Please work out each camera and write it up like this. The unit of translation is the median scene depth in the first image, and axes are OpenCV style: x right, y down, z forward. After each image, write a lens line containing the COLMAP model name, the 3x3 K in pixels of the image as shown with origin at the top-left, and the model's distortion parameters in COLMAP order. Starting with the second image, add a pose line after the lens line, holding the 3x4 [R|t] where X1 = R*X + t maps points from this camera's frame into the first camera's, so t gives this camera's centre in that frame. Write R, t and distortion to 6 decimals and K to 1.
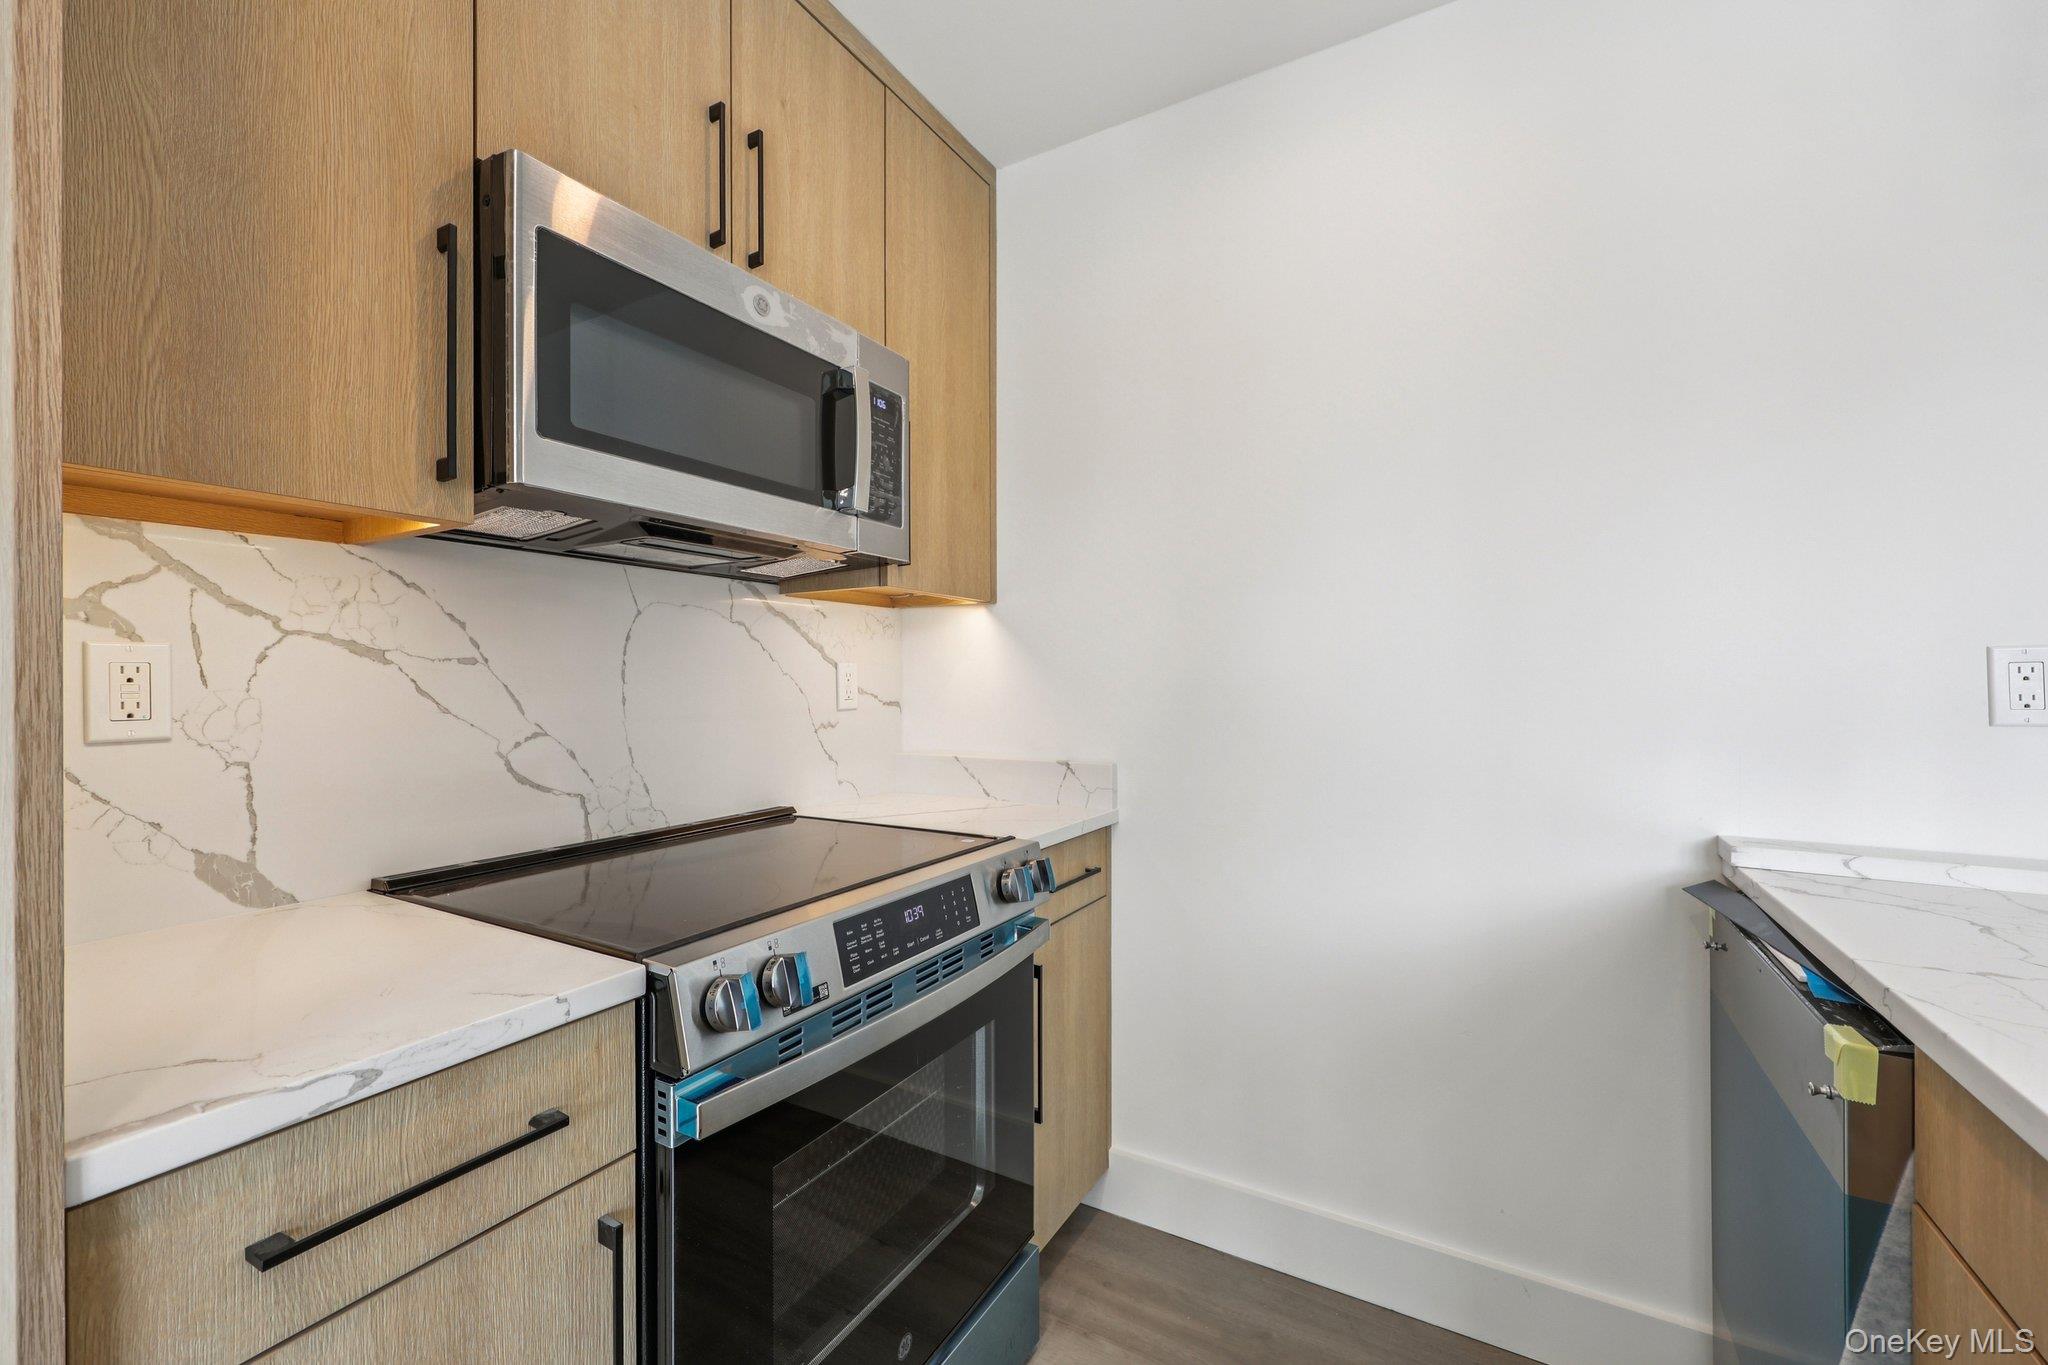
lens RADIAL K [[827.7, 0, 1024.9], [0, 827.7, 683.1], [0, 0, 1]] dist [0.001781, -0.000013]
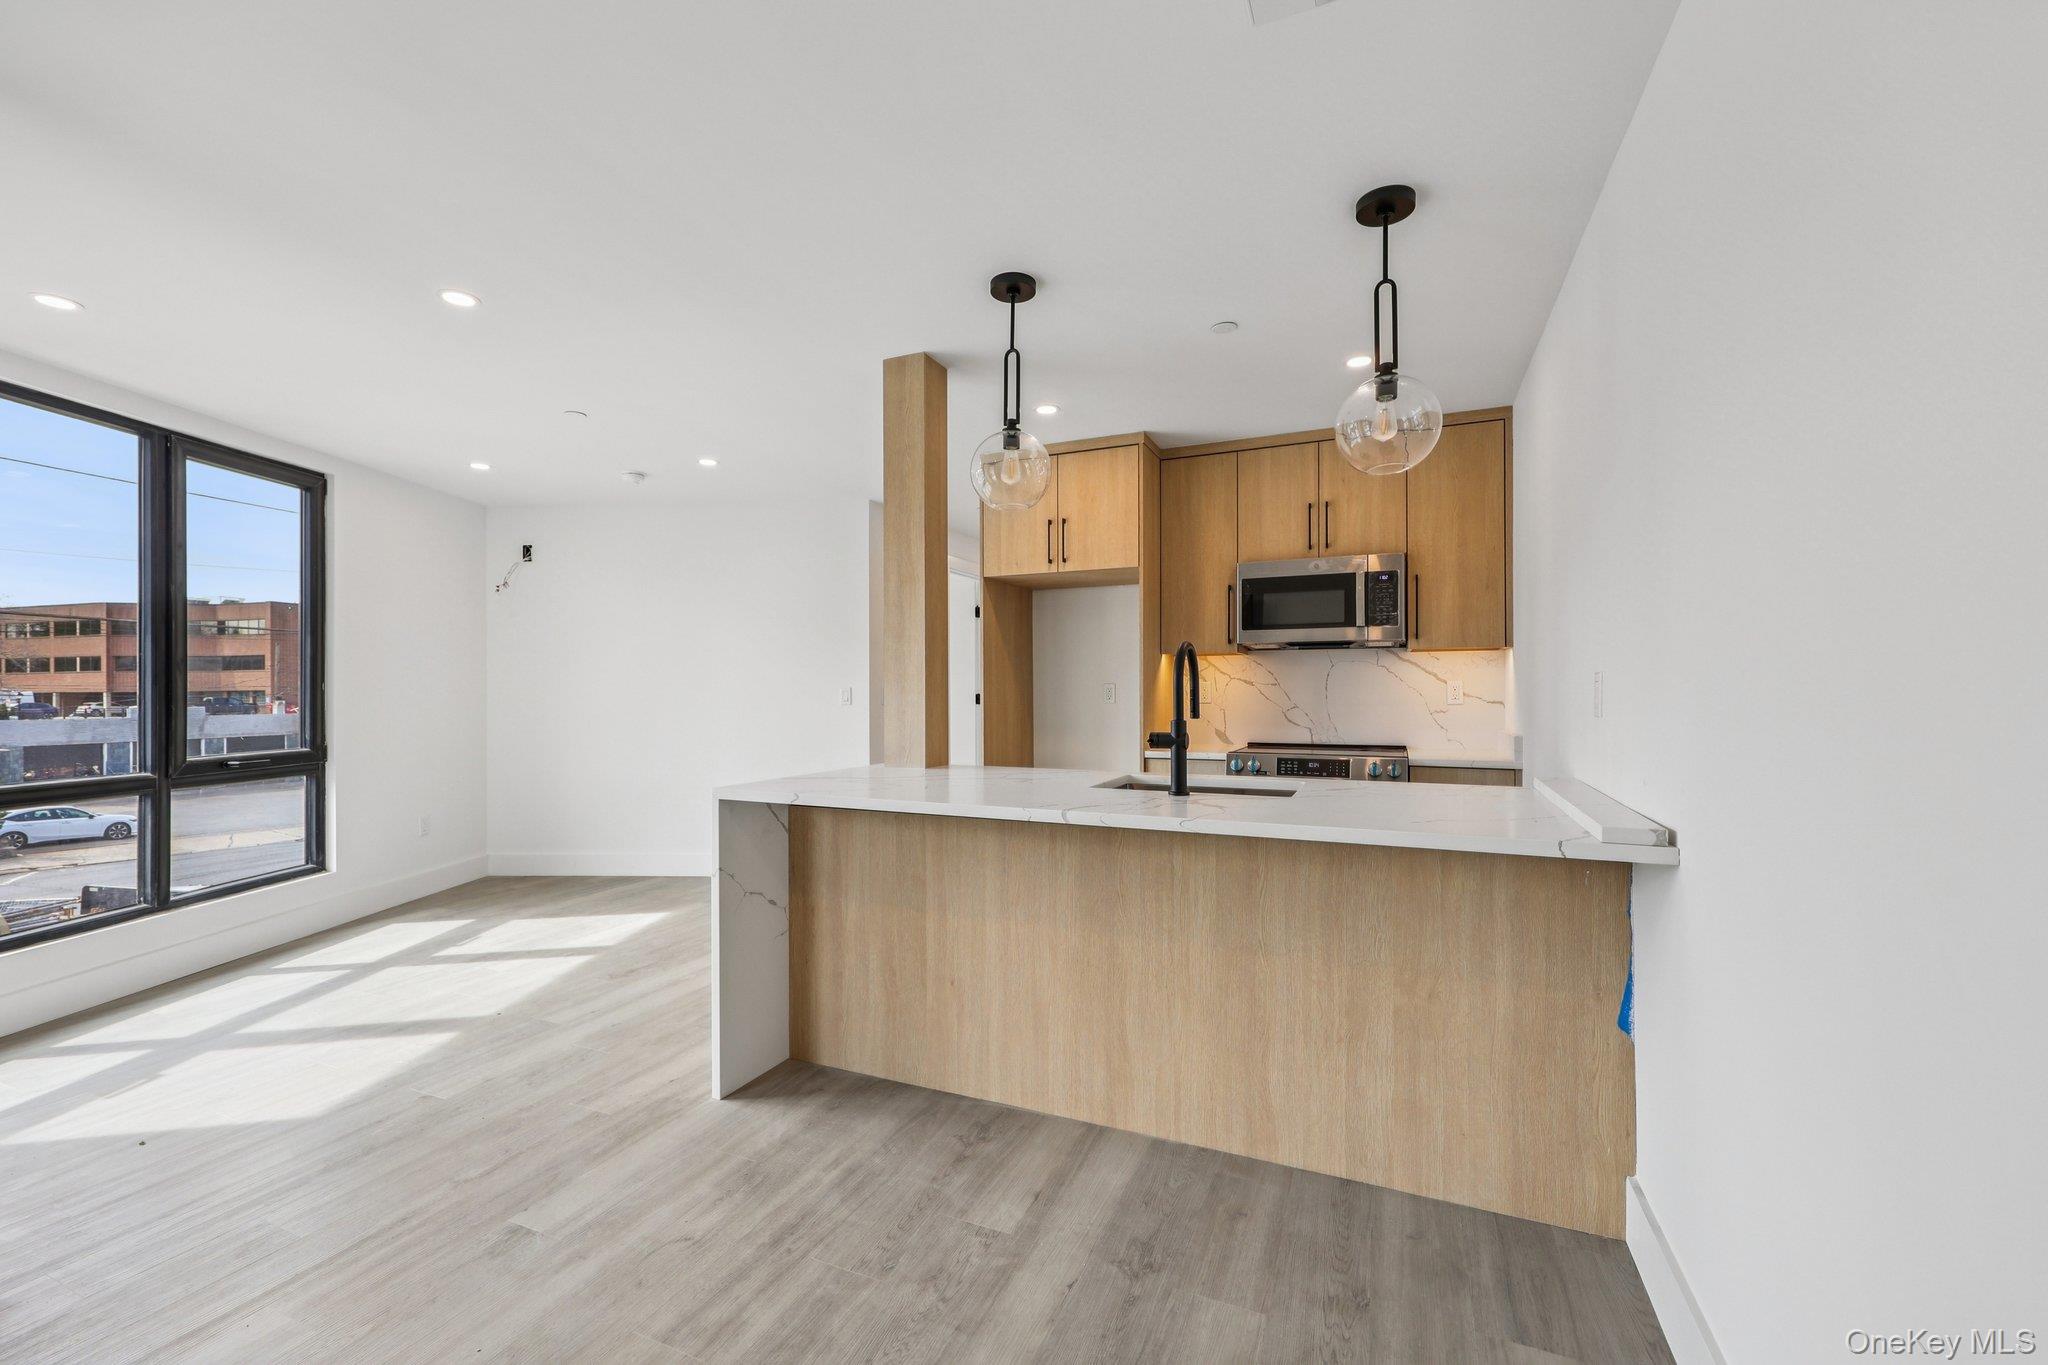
lens RADIAL K [[830.9, 0, 1019.0], [0, 830.9, 691.7], [0, 0, 1]] dist [0.001503, 0.000024]
pose [[0.098967, 0.006266, -0.995071, 2.764544], [0.000581, 0.999980, 0.006354, -0.019679], [0.995091, -0.001207, 0.098961, -0.408210]]
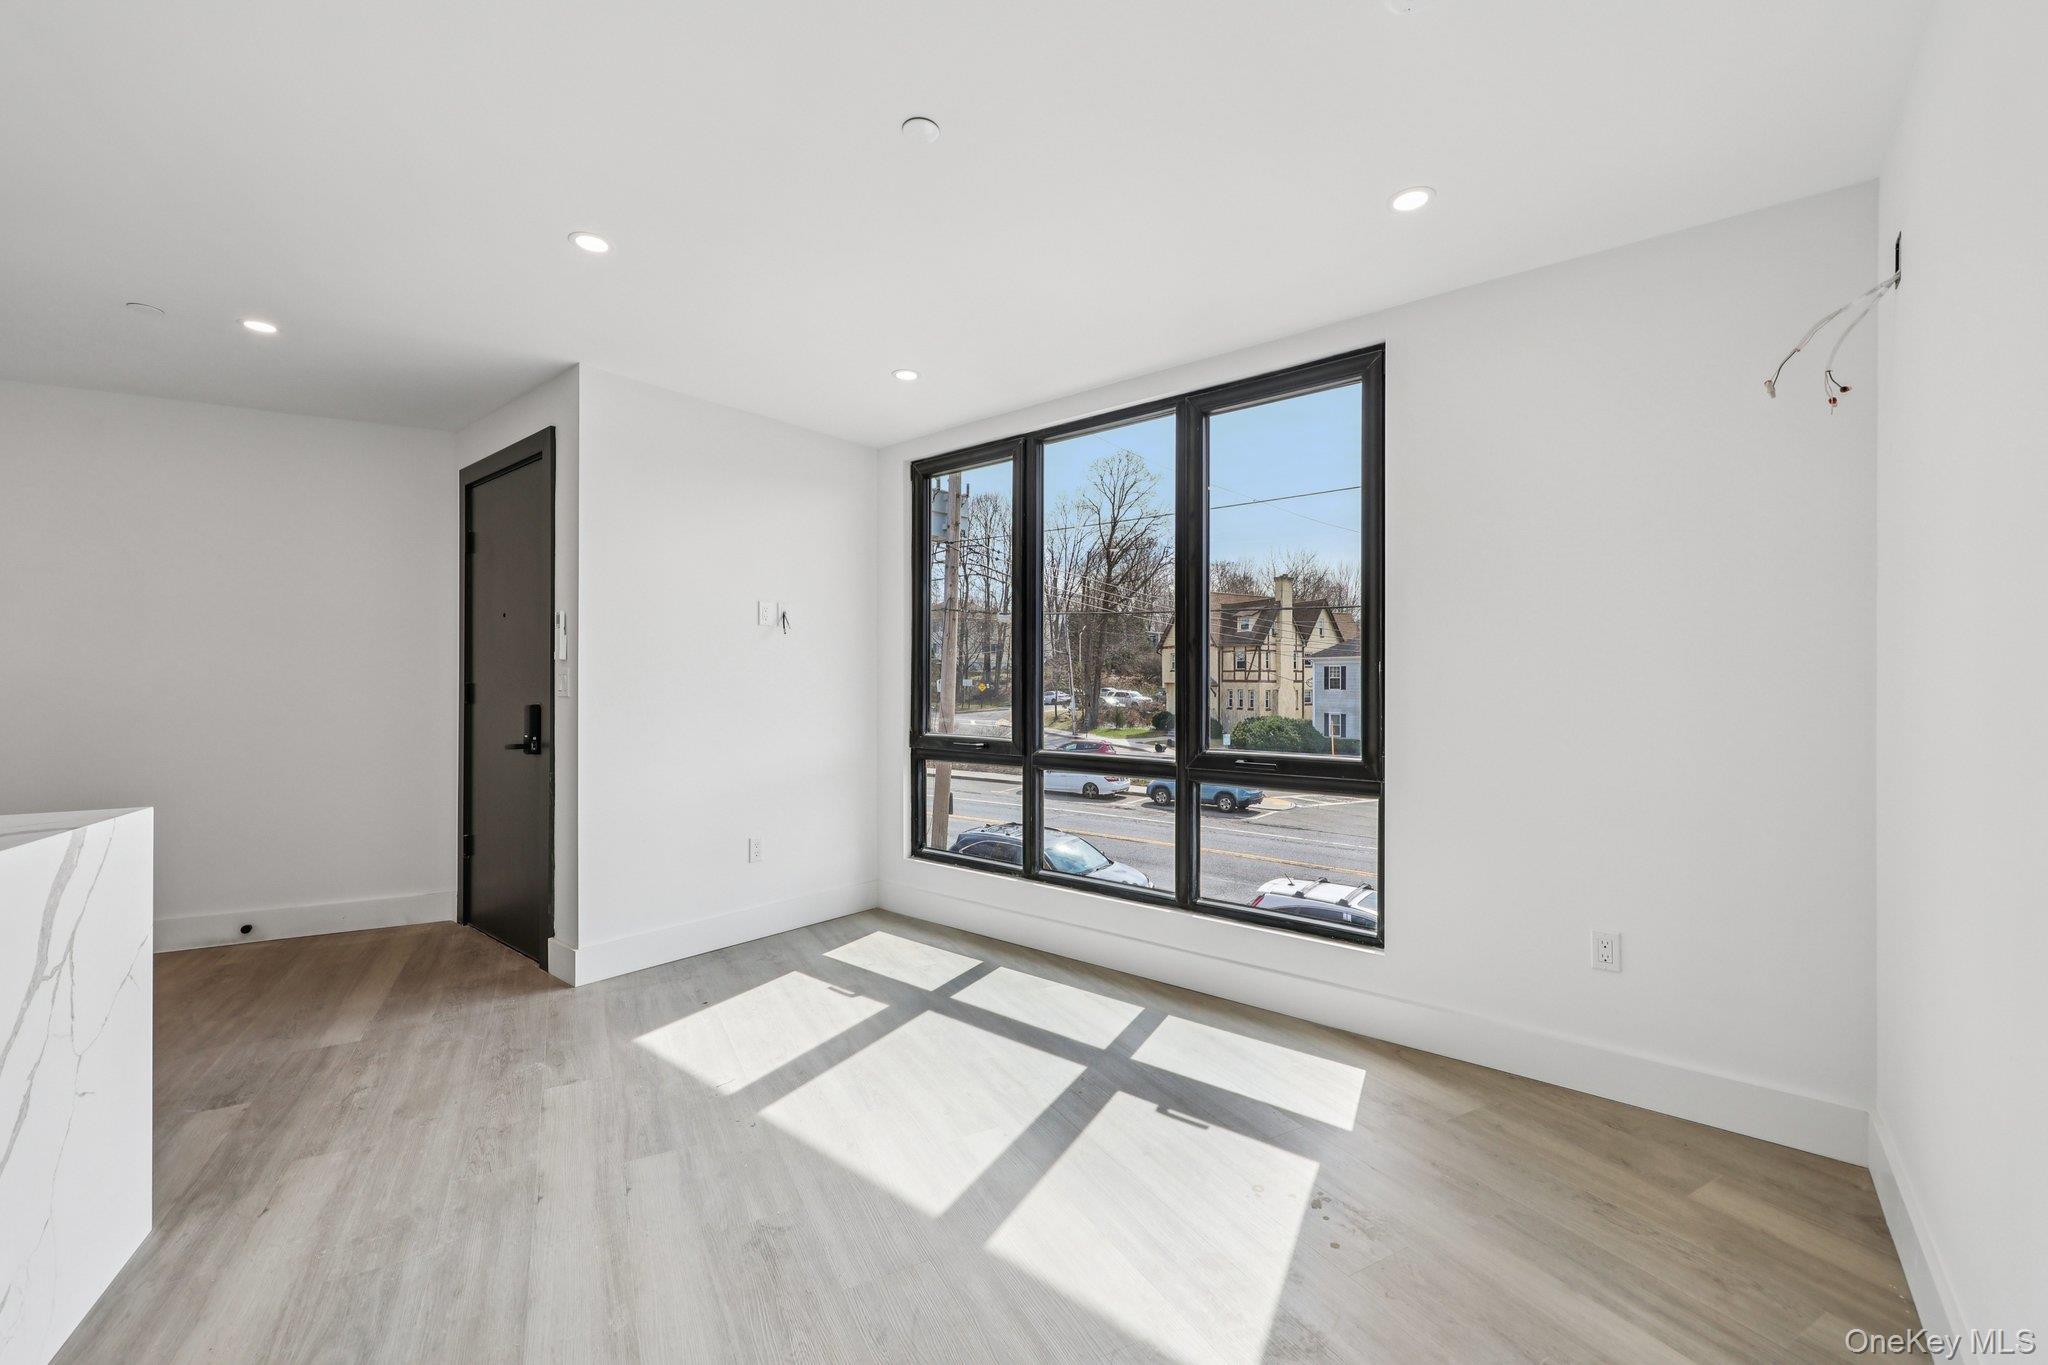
lens RADIAL K [[827.7, 0, 1024.9], [0, 827.7, 683.1], [0, 0, 1]] dist [0.001781, -0.000013]
pose [[-0.853615, 0.003827, 0.520890, -1.439823], [0.005259, 0.999985, 0.001271, 0.015036], [-0.520877, 0.003824, -0.853623, -0.504193]]
